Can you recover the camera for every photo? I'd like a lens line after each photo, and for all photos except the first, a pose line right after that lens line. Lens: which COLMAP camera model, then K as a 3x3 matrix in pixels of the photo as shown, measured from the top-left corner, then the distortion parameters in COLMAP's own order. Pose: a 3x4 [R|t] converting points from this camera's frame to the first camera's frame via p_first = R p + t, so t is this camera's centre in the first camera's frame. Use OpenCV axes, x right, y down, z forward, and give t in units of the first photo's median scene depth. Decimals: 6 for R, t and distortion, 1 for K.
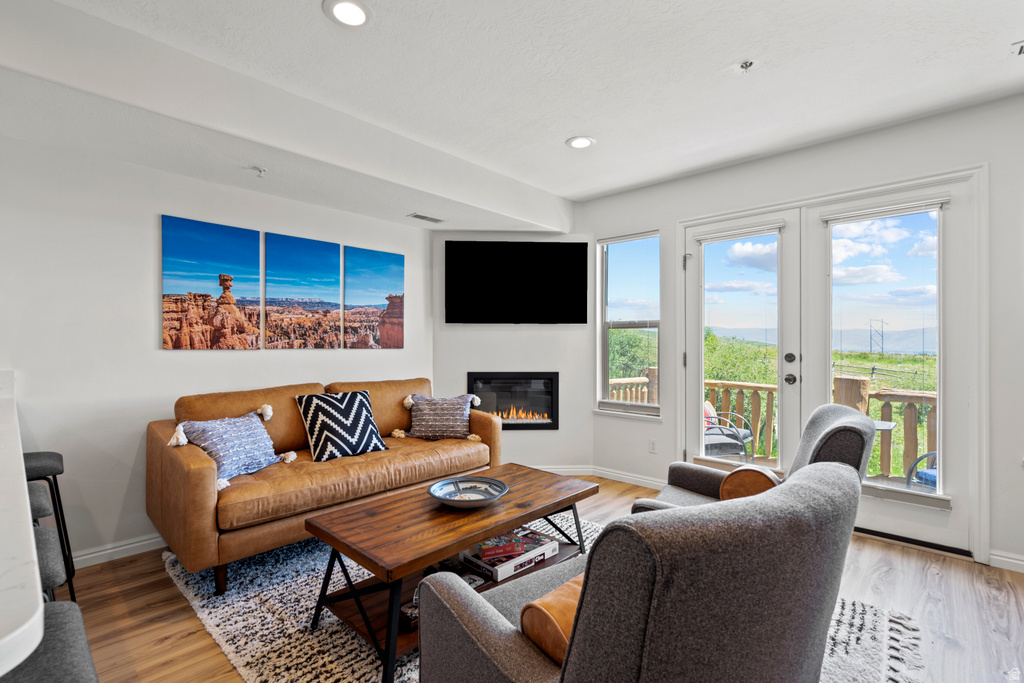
lens RADIAL K [[467.1, 0, 508.7], [0, 467.1, 342.0], [0, 0, 1]] dist [-0.003876, 0.002354]
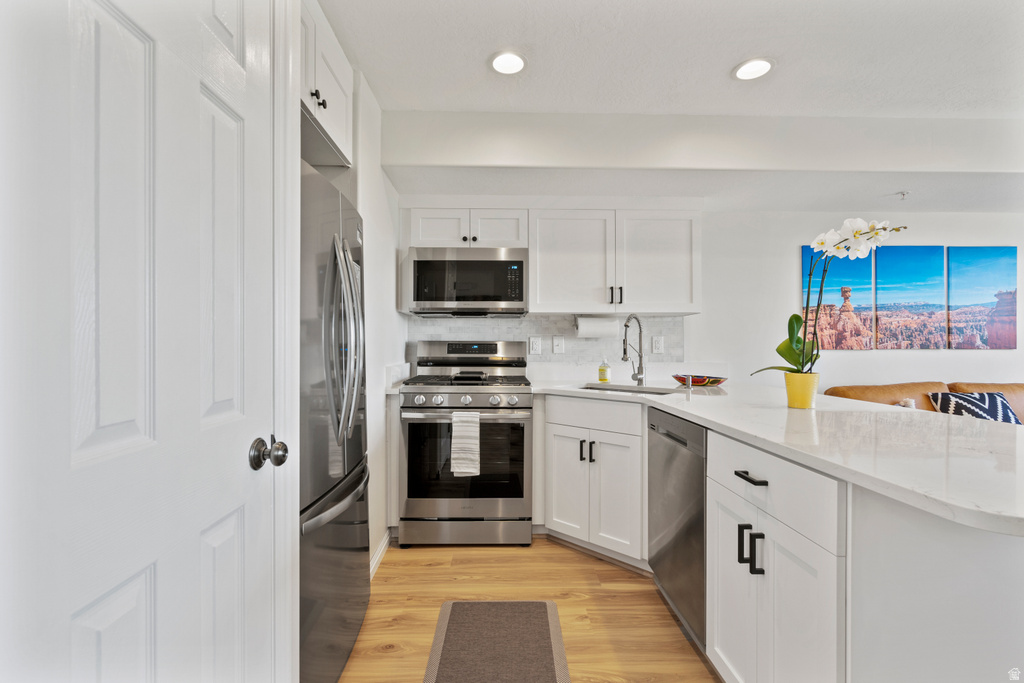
lens RADIAL K [[467.1, 0, 508.5], [0, 467.1, 342.0], [0, 0, 1]] dist [-0.003876, 0.002354]
pose [[0.702585, -0.005305, -0.711580, -0.322639], [0.007923, 0.999969, 0.000368, -0.009477], [0.711556, -0.005896, 0.702605, -0.400386]]
